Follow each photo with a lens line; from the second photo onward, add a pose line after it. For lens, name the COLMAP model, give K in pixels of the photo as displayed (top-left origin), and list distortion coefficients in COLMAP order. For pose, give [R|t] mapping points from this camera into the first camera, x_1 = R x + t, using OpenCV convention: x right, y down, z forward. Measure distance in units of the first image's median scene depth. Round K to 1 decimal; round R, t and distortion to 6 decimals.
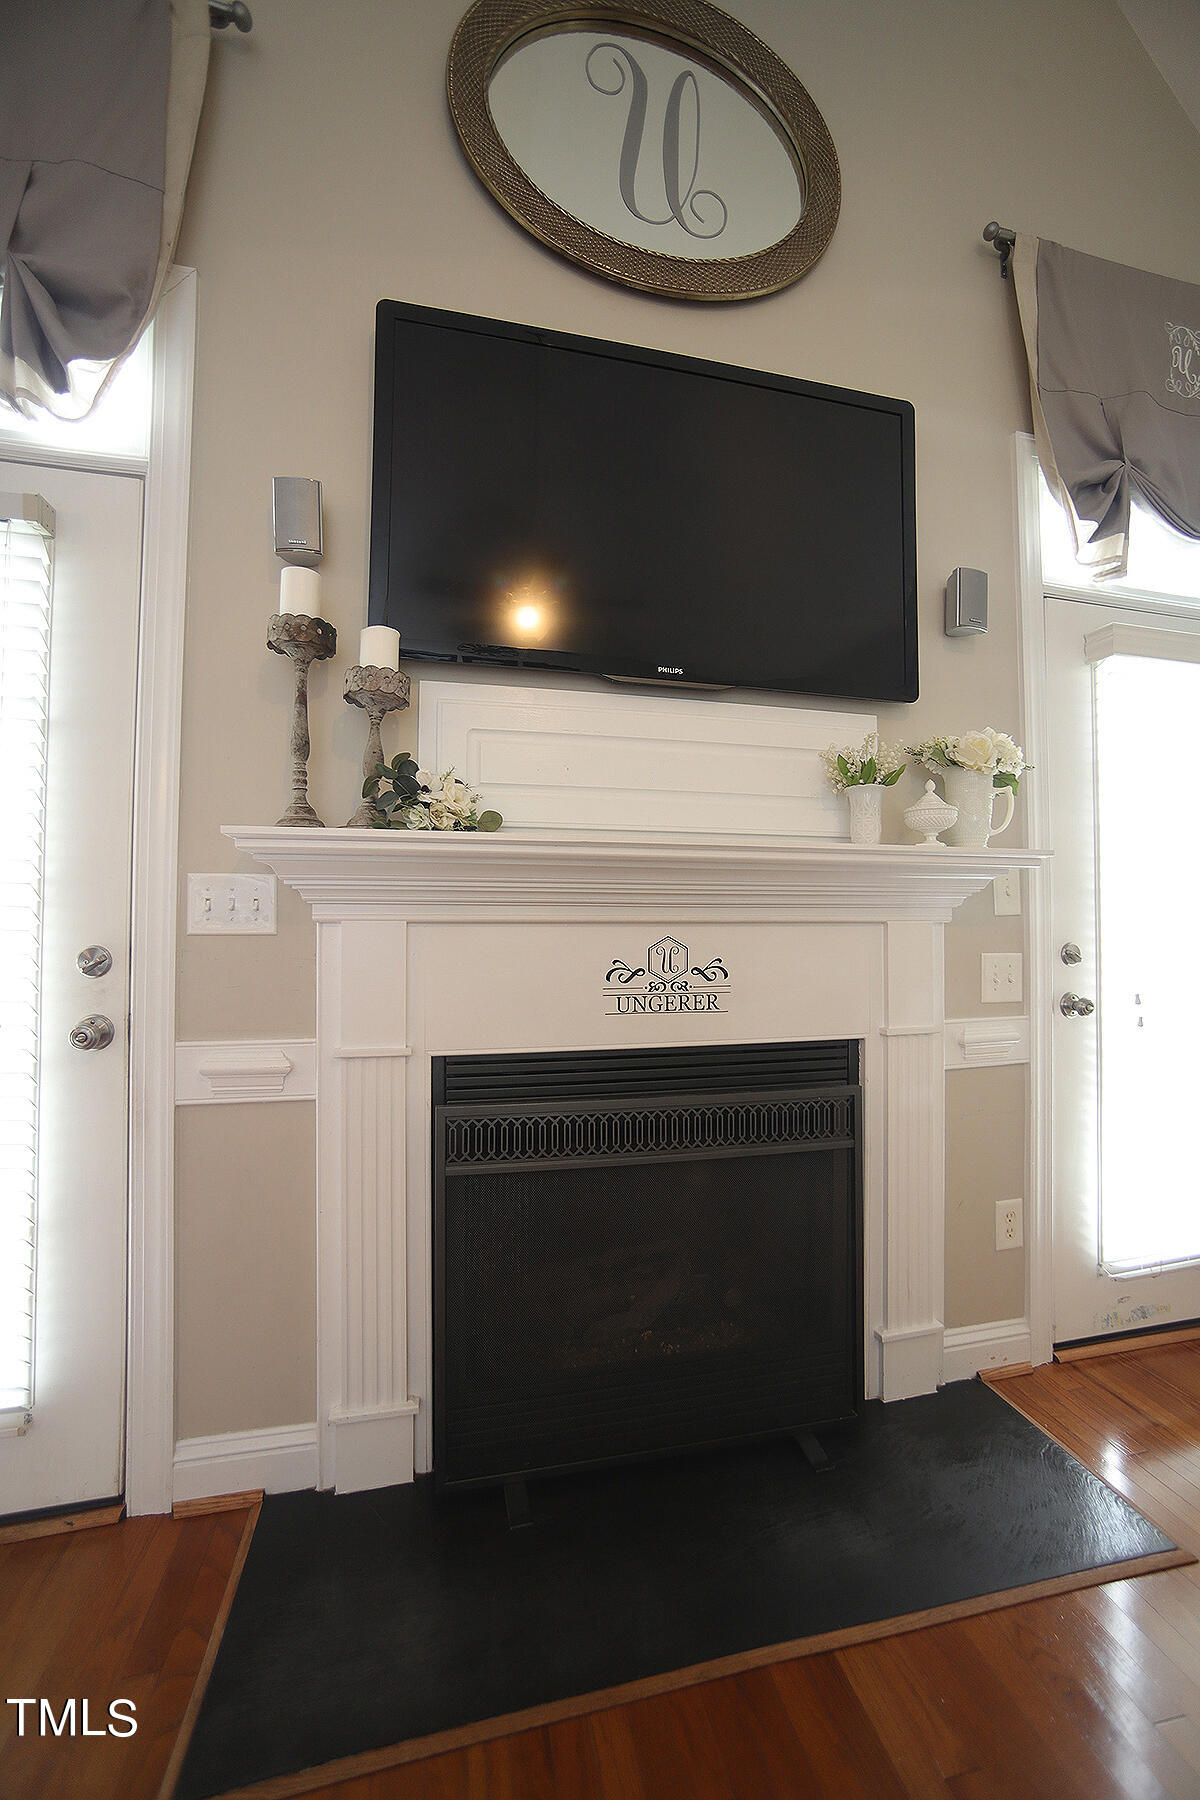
lens RADIAL K [[717.4, 0, 609.5], [0, 717.4, 908.6], [0, 0, 1]] dist [-0.030922, 0.000343]
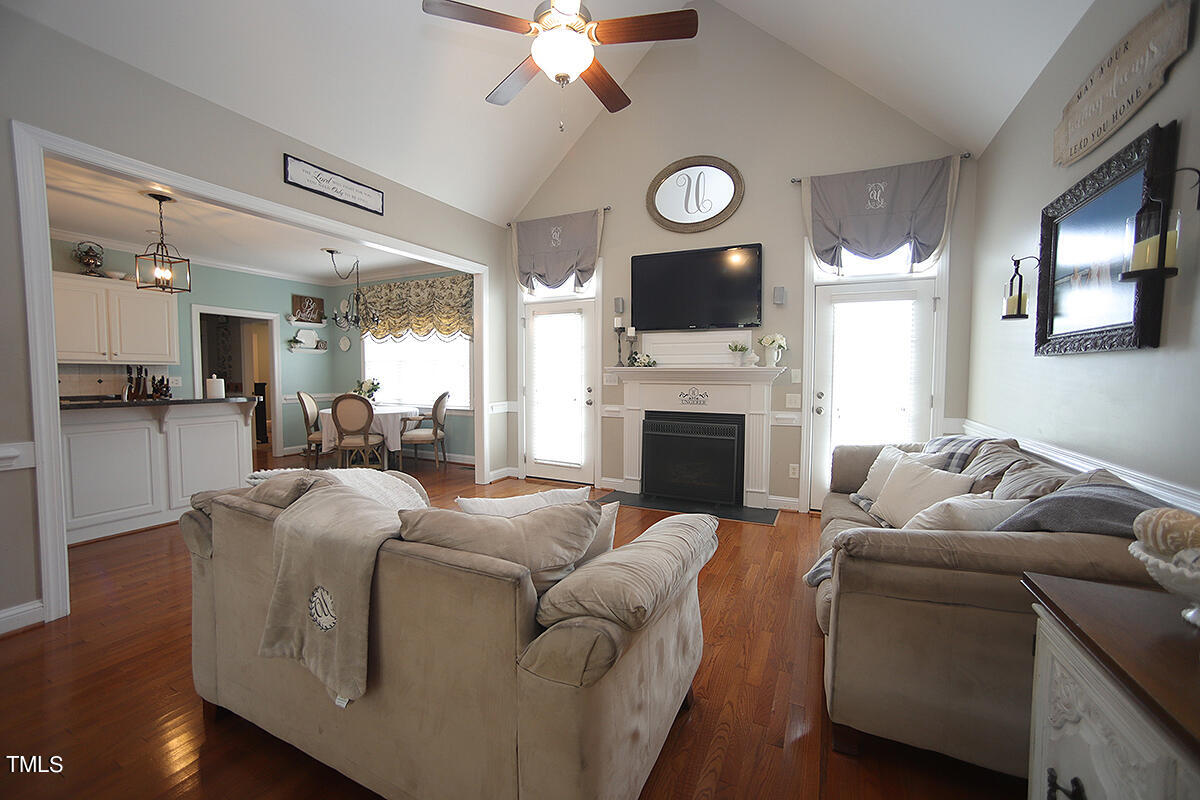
lens RADIAL K [[478.3, 0, 591.5], [0, 478.3, 396.4], [0, 0, 1]] dist [-0.030922, 0.000343]
pose [[0.773391, 0.034321, -0.632999, 1.462568], [0.014495, 0.997315, 0.071783, -0.125323], [0.633763, -0.064691, 0.770817, -1.665182]]
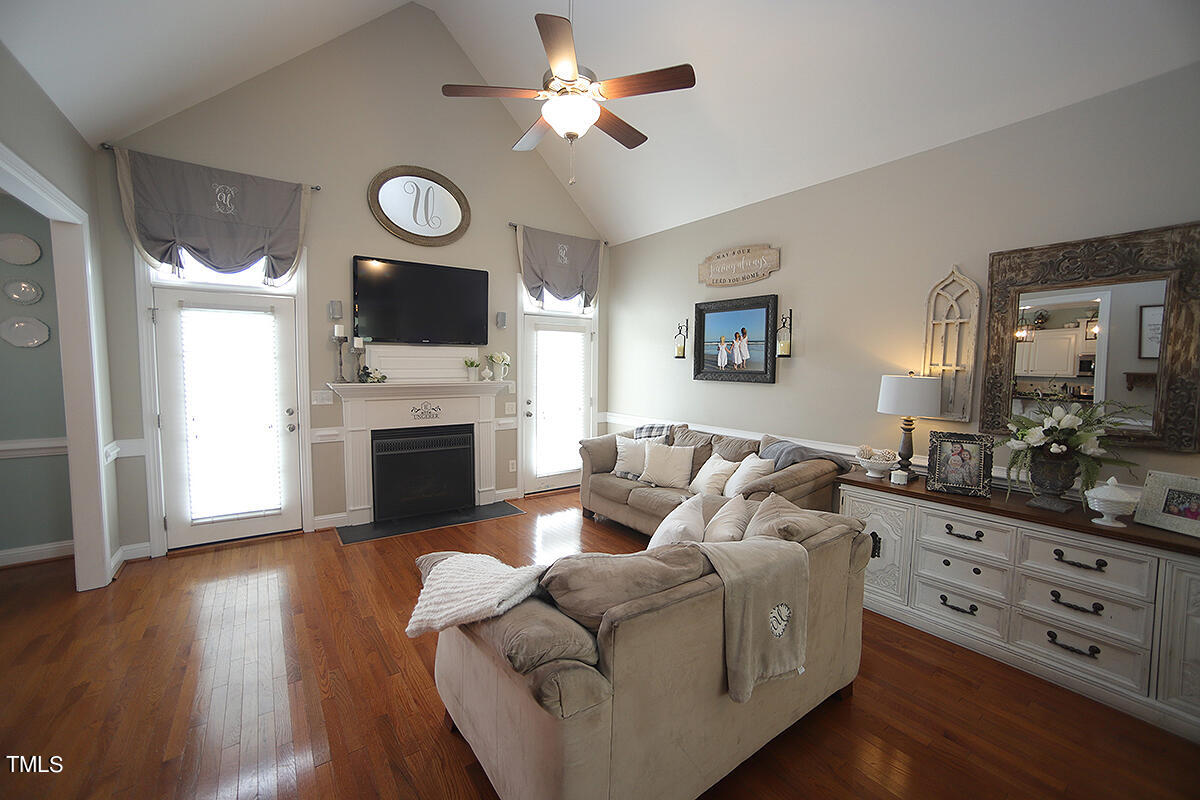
lens RADIAL K [[478.3, 0, 591.5], [0, 478.3, 396.4], [0, 0, 1]] dist [-0.030922, 0.000343]
pose [[0.930776, -0.015810, 0.365248, -0.042043], [-0.021138, 0.995066, 0.096939, -0.298268], [-0.364978, -0.097949, 0.925849, -2.073513]]
